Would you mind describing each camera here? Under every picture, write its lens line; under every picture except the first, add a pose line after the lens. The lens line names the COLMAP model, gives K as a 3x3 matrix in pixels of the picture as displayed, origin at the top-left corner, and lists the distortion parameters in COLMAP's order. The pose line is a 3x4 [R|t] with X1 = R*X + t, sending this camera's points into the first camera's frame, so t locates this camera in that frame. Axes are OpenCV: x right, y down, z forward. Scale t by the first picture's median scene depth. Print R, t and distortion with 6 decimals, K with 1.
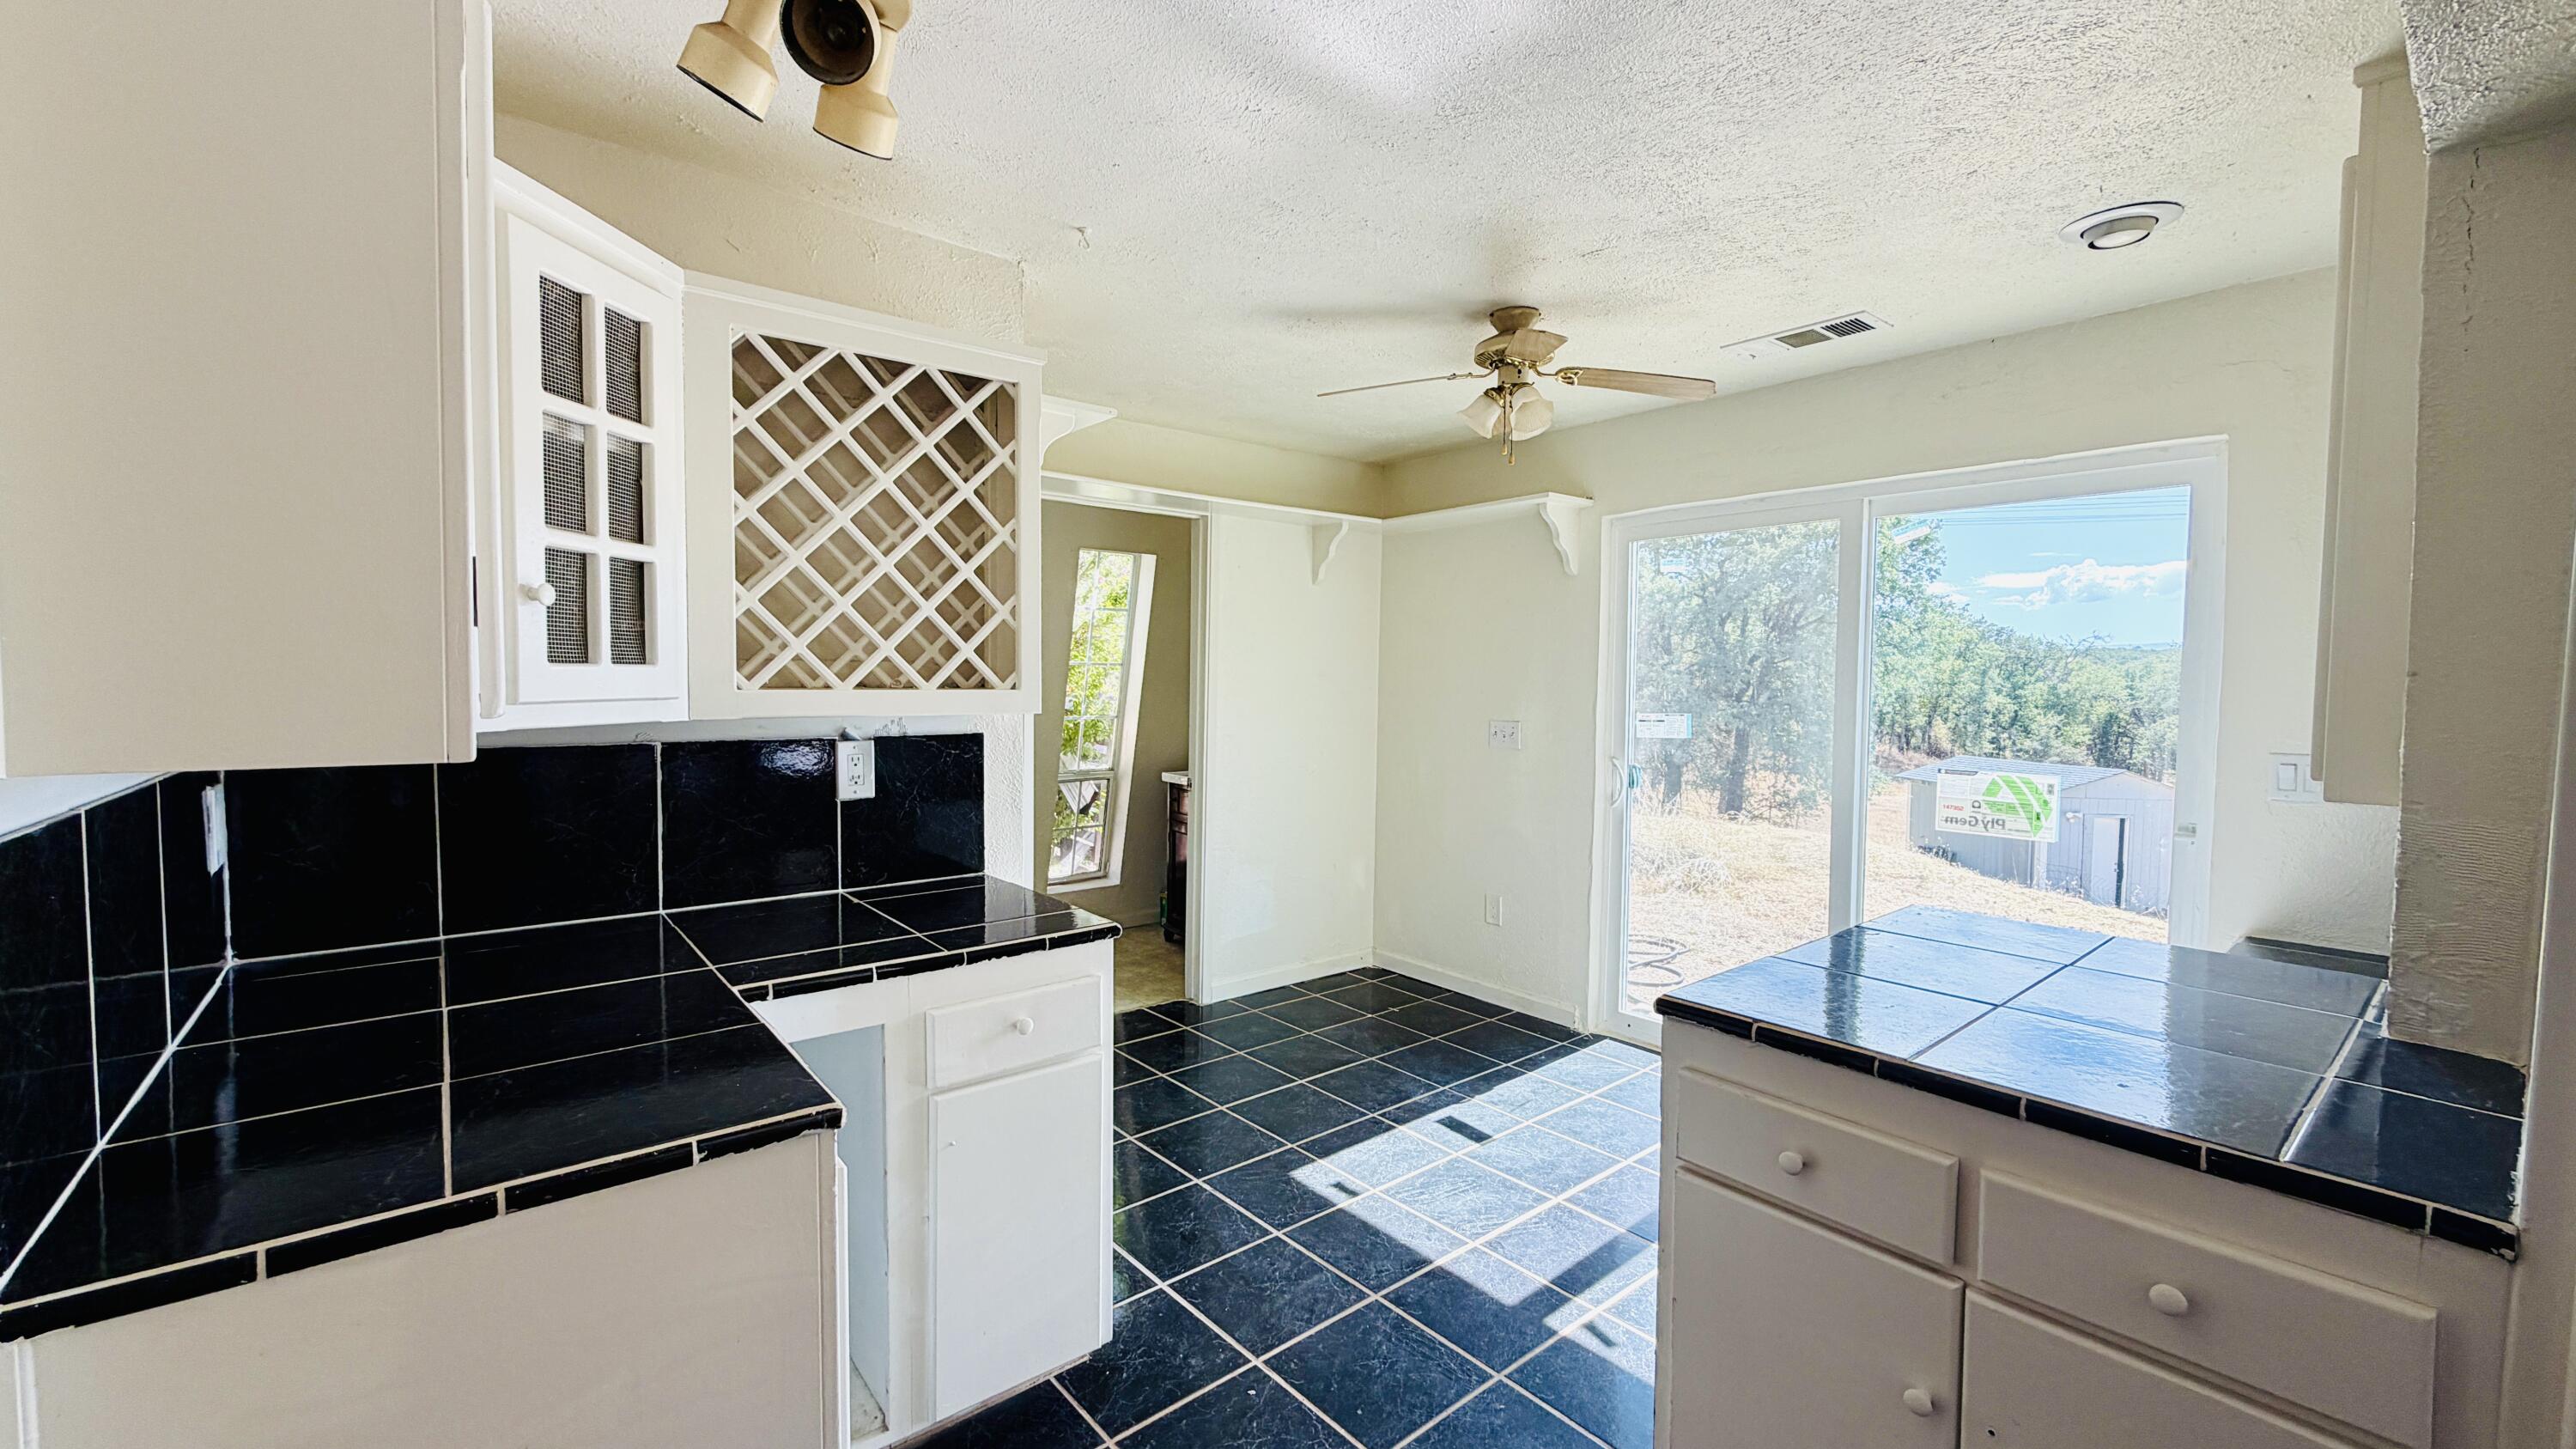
lens RADIAL K [[1050.3, 0, 1284.9], [0, 1050.3, 719.2], [0, 0, 1]] dist [0.002071, 0.000075]
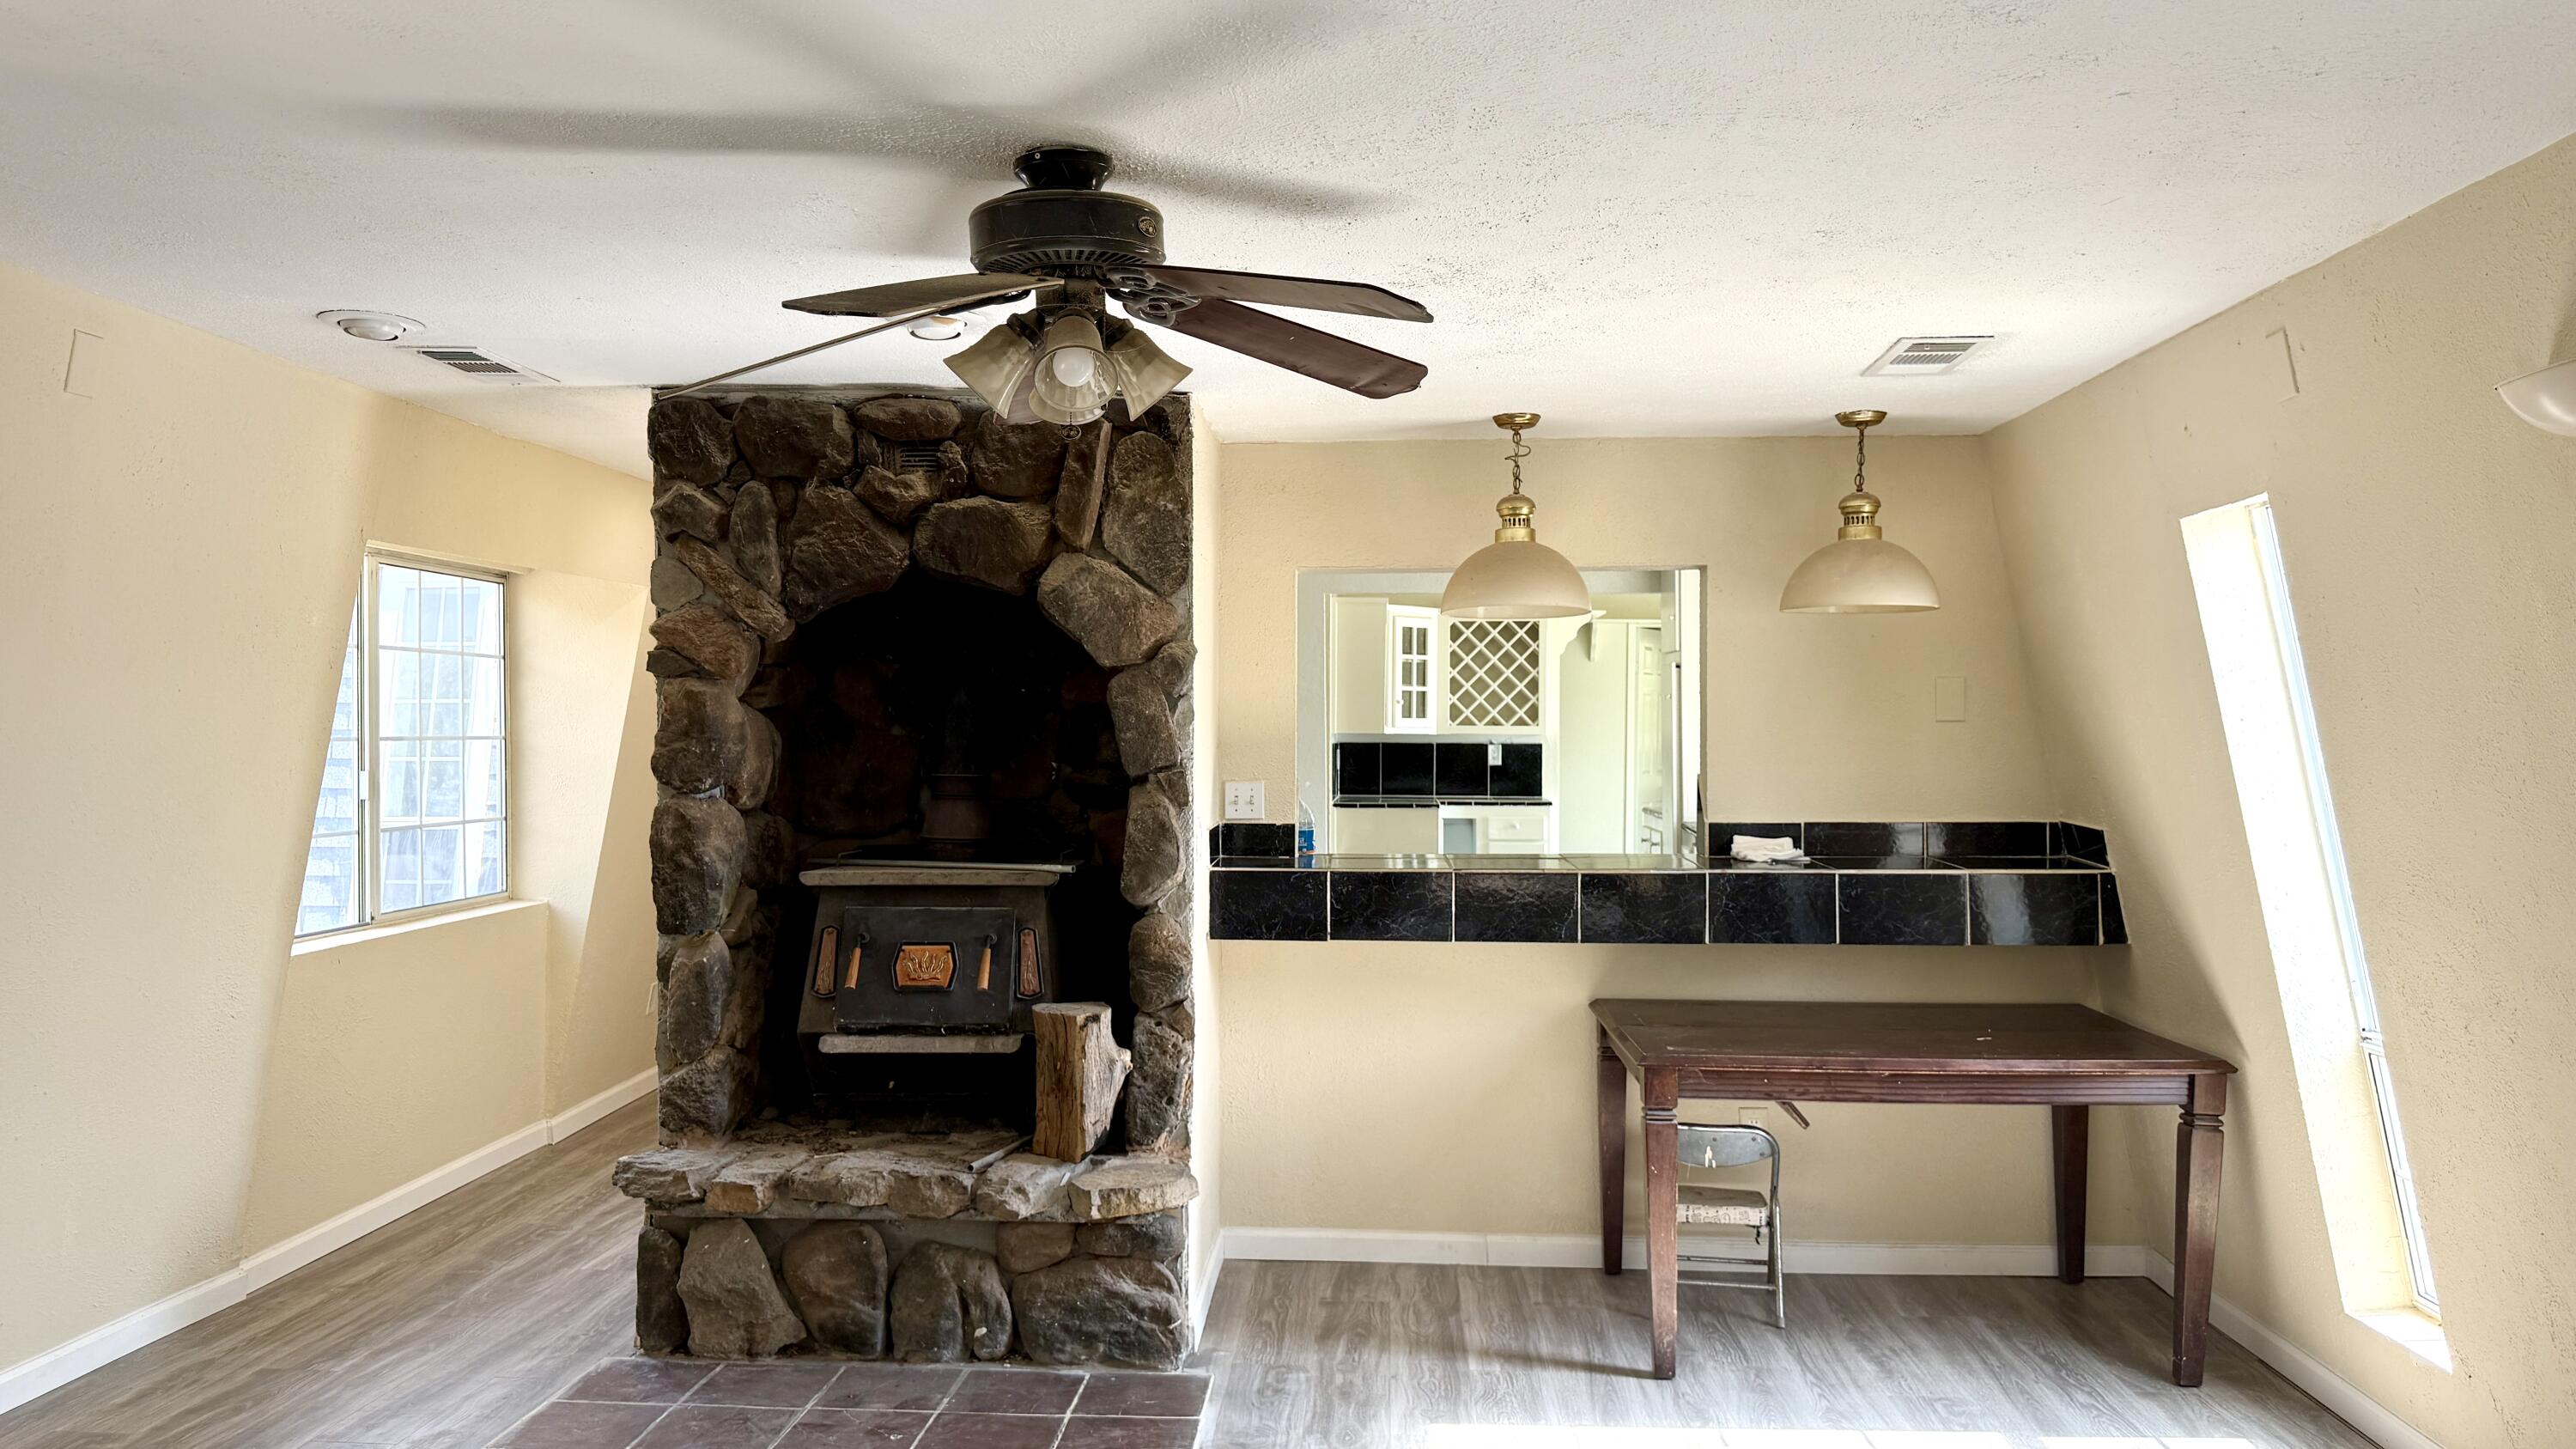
lens RADIAL K [[1820.1, 0, 1292.0], [0, 1820.1, 742.9], [0, 0, 1]] dist [0.093093, -0.004886]
pose [[0.740199, -0.002385, -0.672384, 3.110106], [-0.028802, 0.998963, -0.035250, 0.254105], [0.671771, 0.045458, 0.739363, -3.756682]]
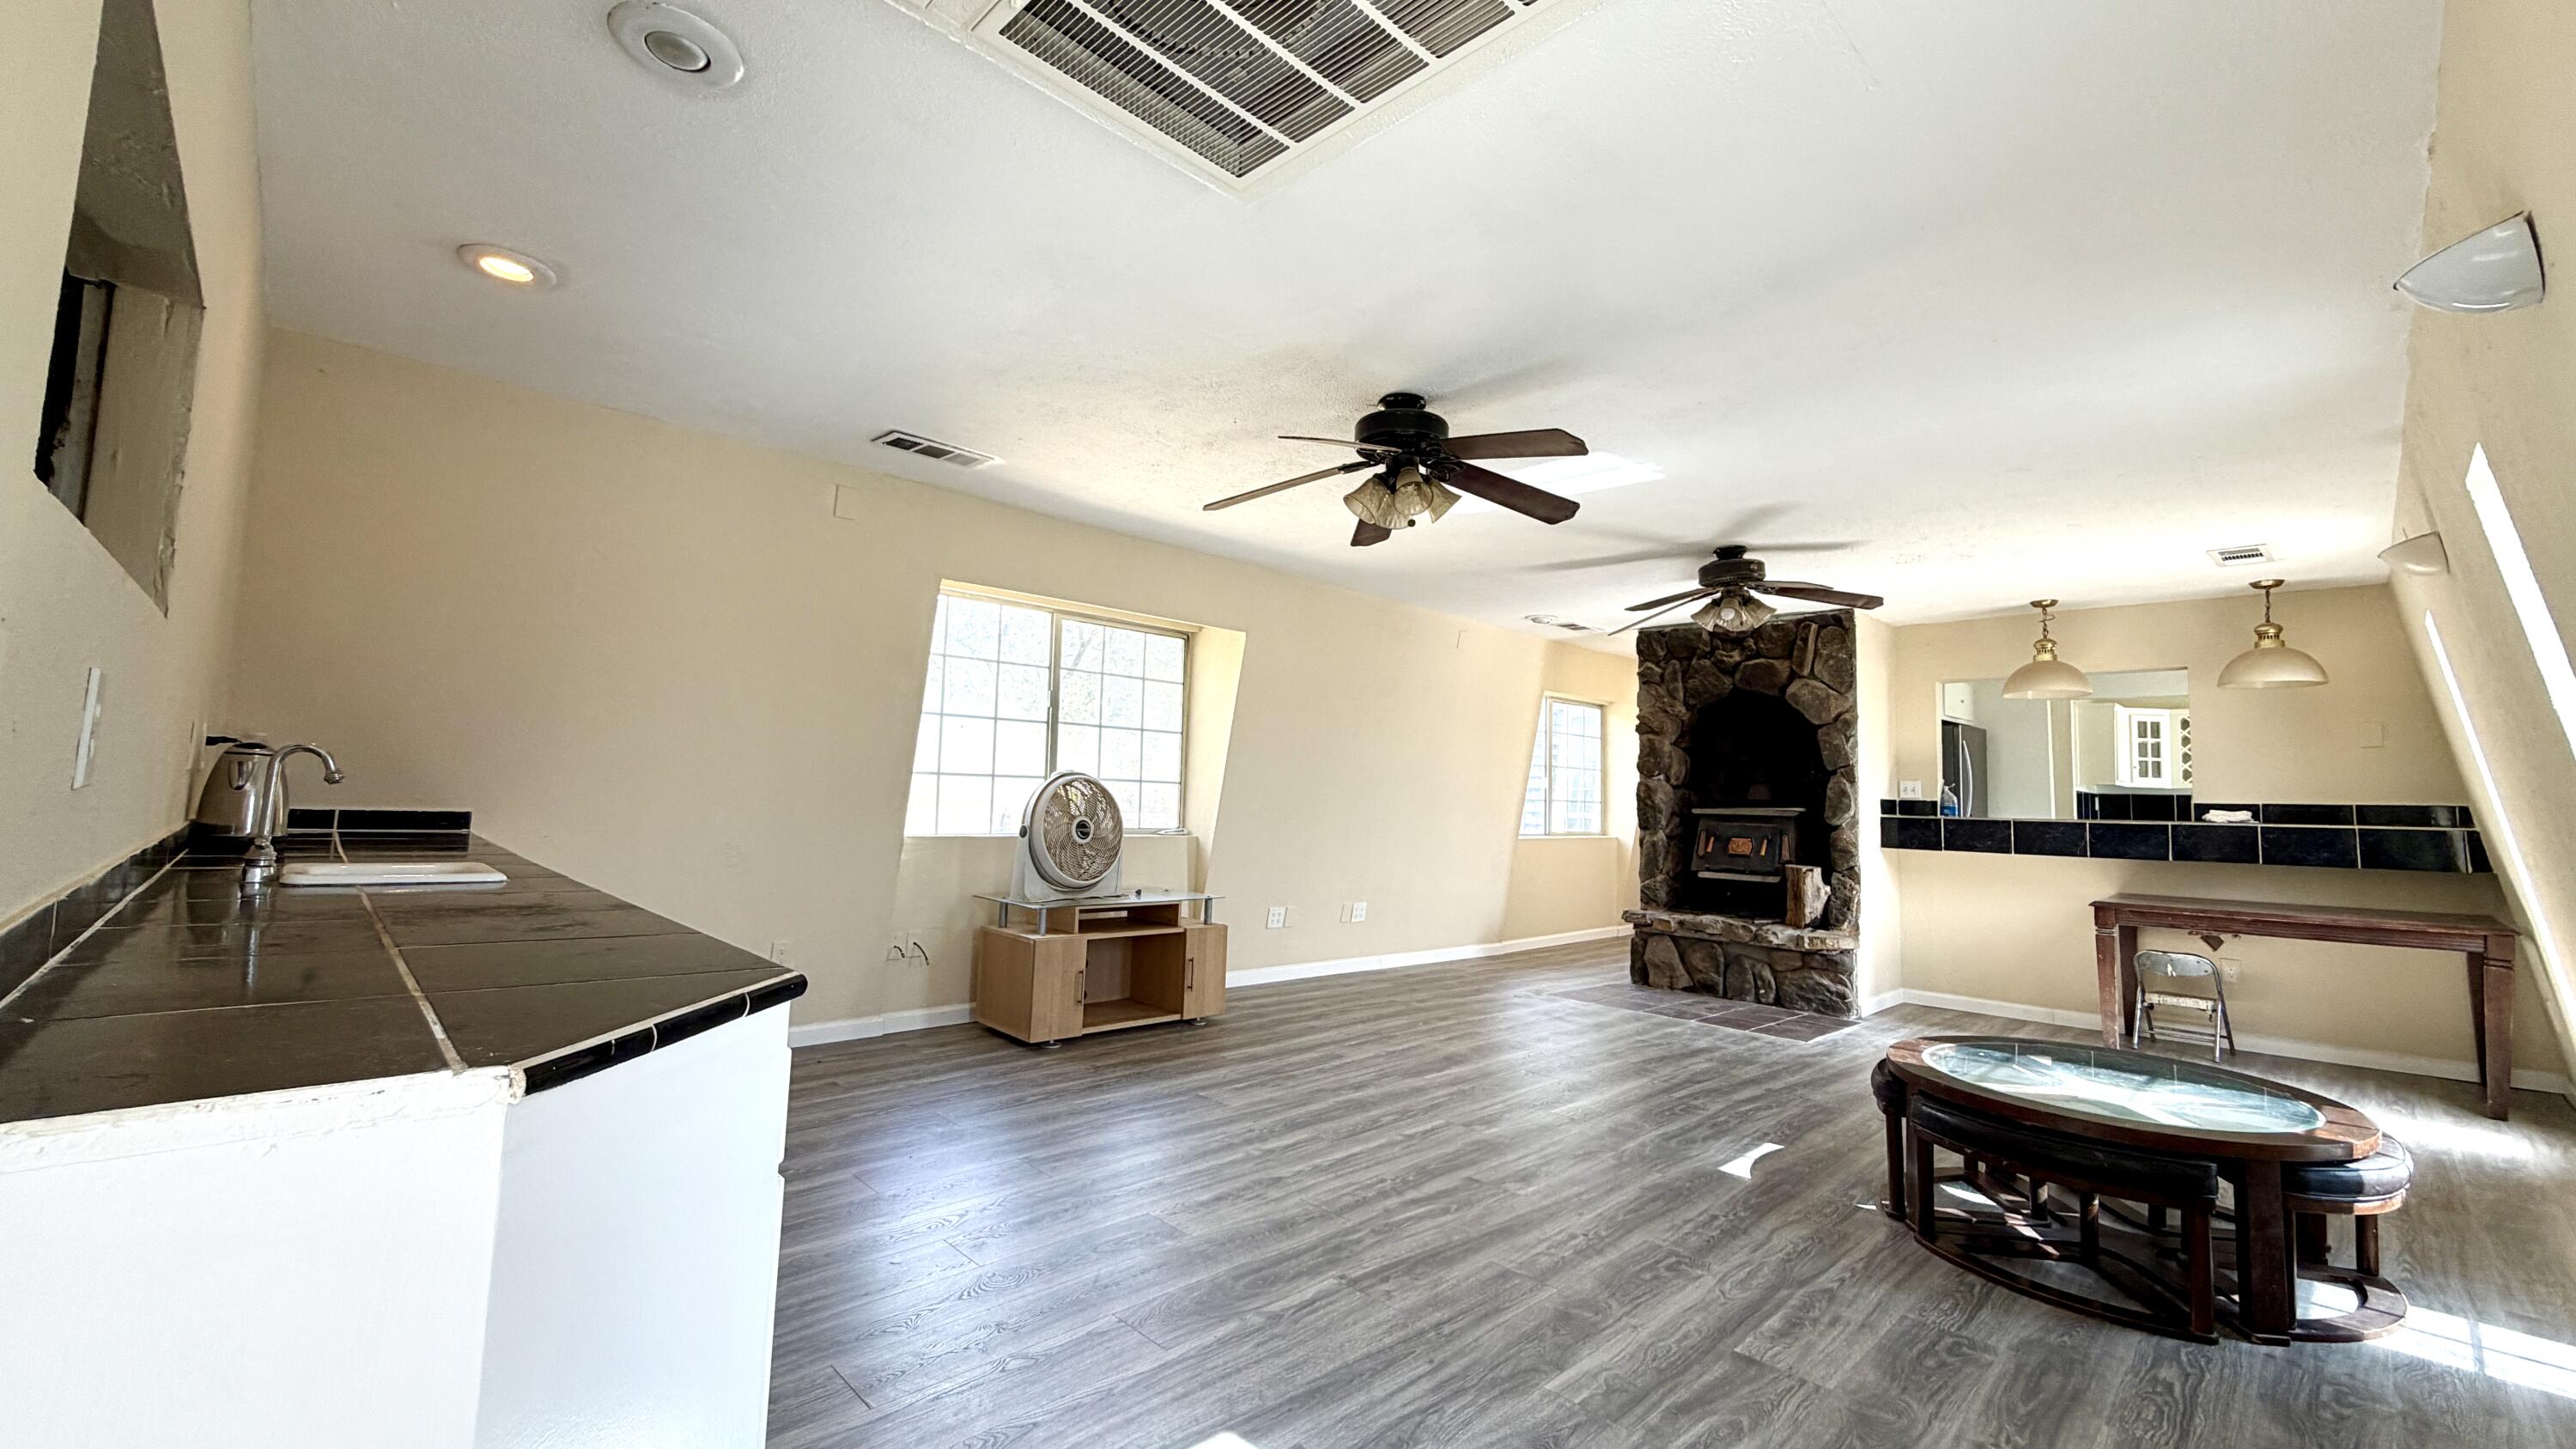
lens RADIAL K [[1050.3, 0, 1272.6], [0, 1050.3, 718.5], [0, 0, 1]] dist [0.002071, 0.000075]
pose [[0.085996, -0.084670, -0.992691, 4.511680], [-0.076539, 0.992876, -0.091317, 0.499672], [0.993351, 0.083832, 0.078902, -4.137700]]
